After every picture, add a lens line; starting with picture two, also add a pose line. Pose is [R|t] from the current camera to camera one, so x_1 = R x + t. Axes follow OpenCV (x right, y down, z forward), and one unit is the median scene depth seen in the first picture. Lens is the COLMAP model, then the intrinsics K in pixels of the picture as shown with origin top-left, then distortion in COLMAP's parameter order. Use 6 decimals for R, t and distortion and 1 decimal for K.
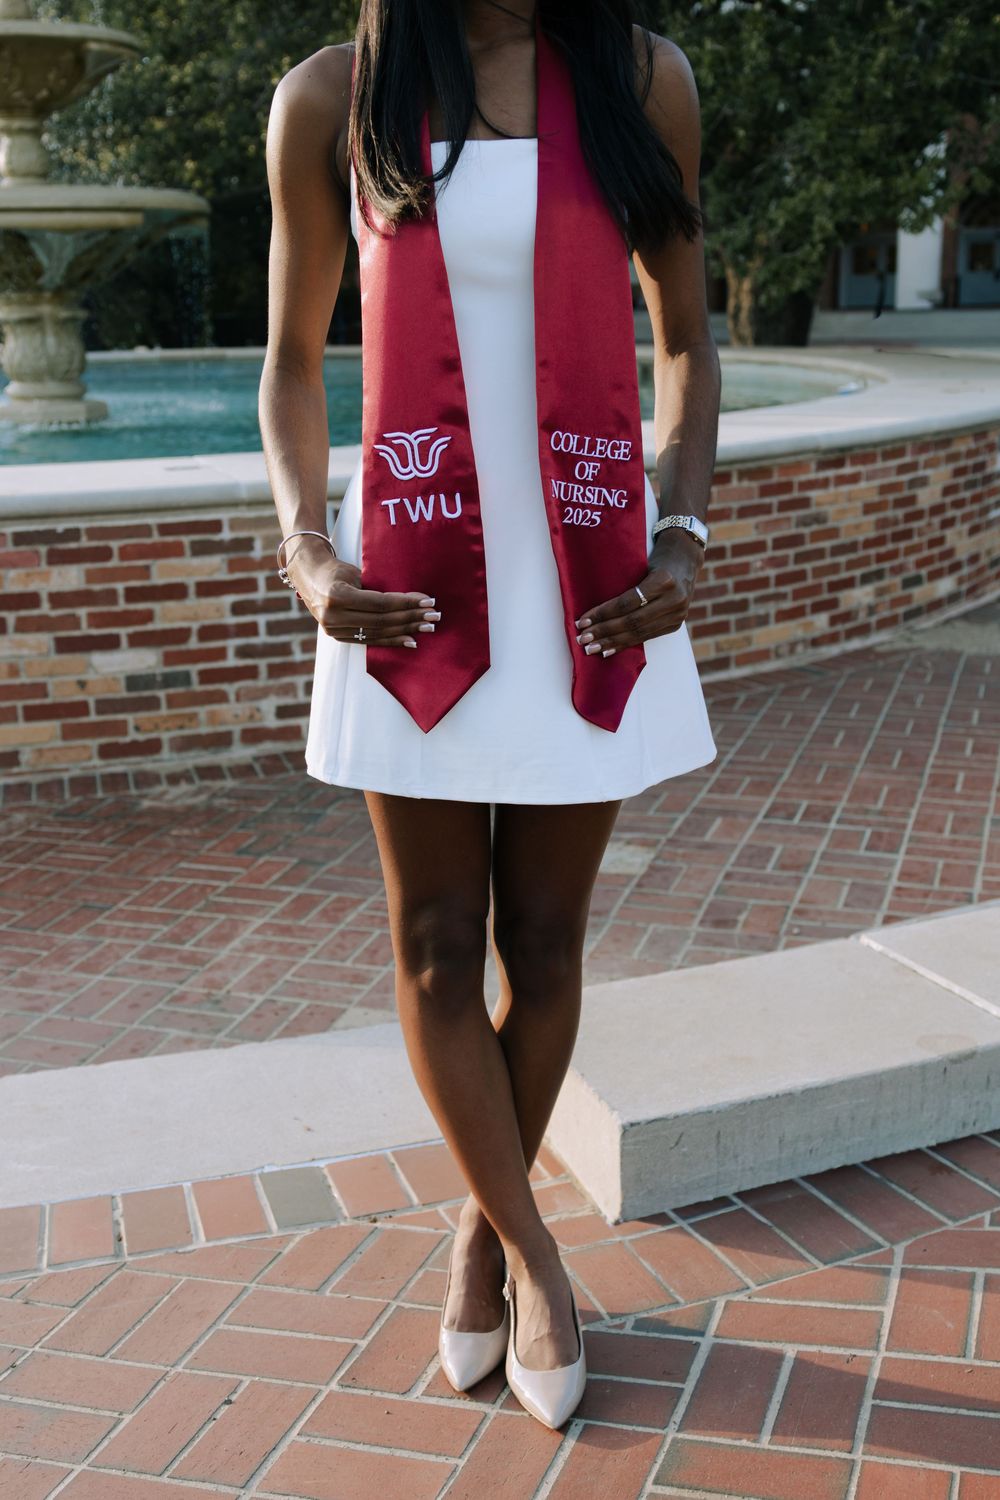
lens RADIAL K [[1680.4, 0, 500.4], [0, 1680.4, 735.6], [0, 0, 1]] dist [0.003577, 0.000000]
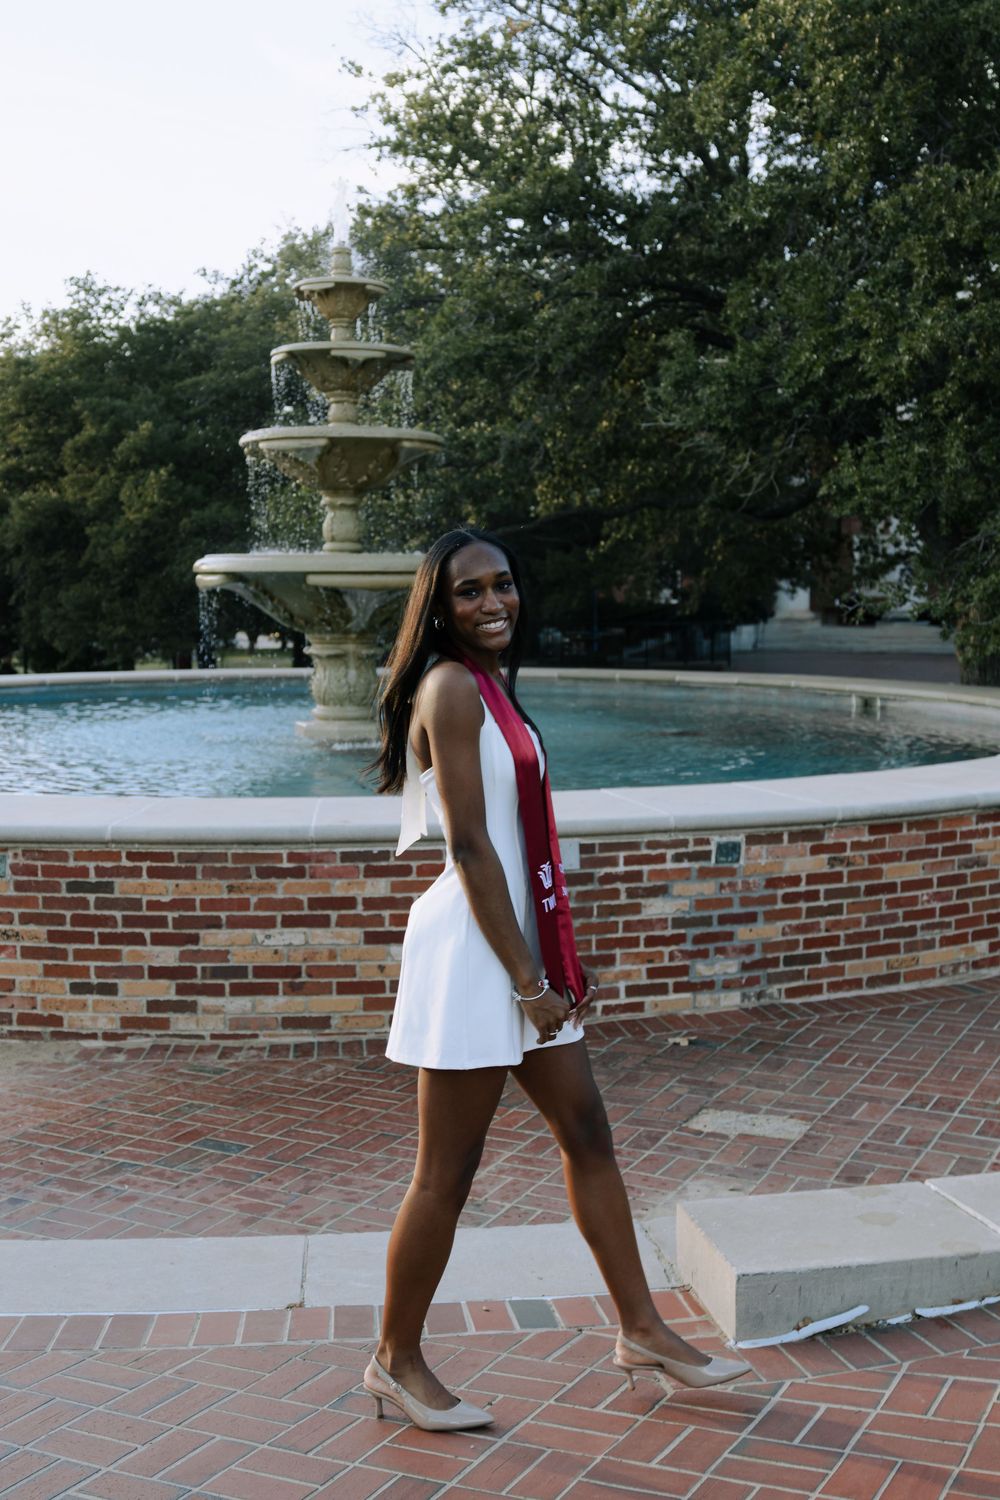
lens RADIAL K [[1680.4, 0, 511.3], [0, 1680.4, 750.3], [0, 0, 1]] dist [0.003577, 0.000000]
pose [[0.989482, 0.037959, -0.139587, 0.028175], [-0.059883, 0.985878, -0.156393, 0.000843], [0.131679, 0.163107, 0.977782, -0.299210]]
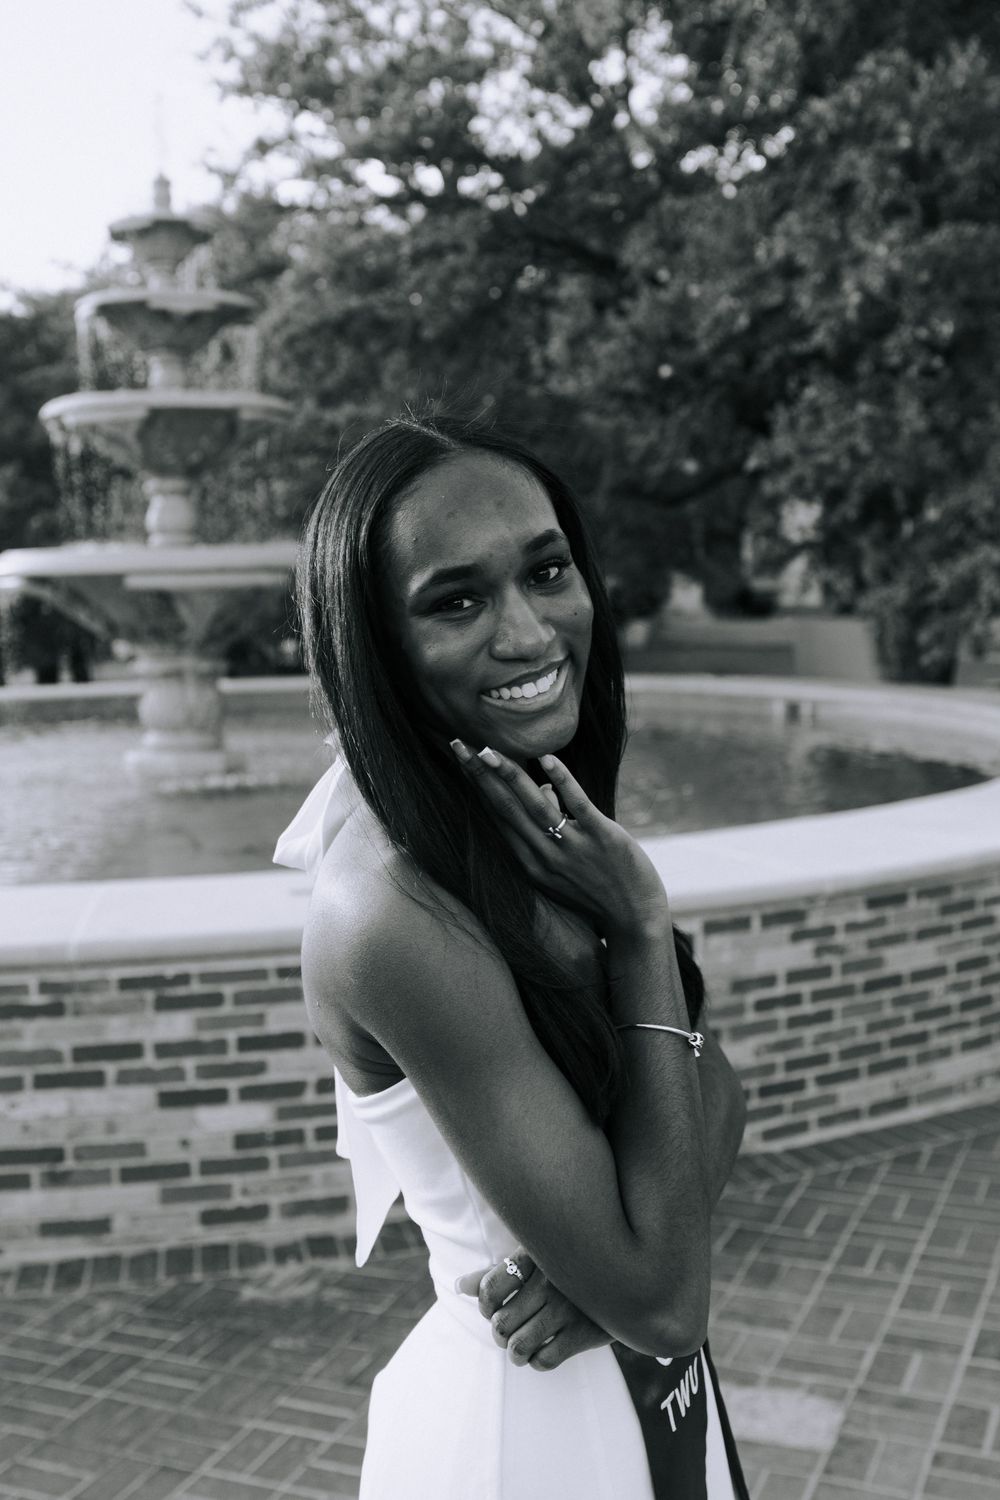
lens RADIAL K [[1680.4, 0, 509.0], [0, 1680.4, 729.8], [0, 0, 1]] dist [0.003577, 0.000000]
pose [[0.997072, 0.009602, -0.075870, -0.010952], [-0.022501, 0.985007, -0.171039, -0.098612], [0.073090, 0.172245, 0.982339, 0.095409]]
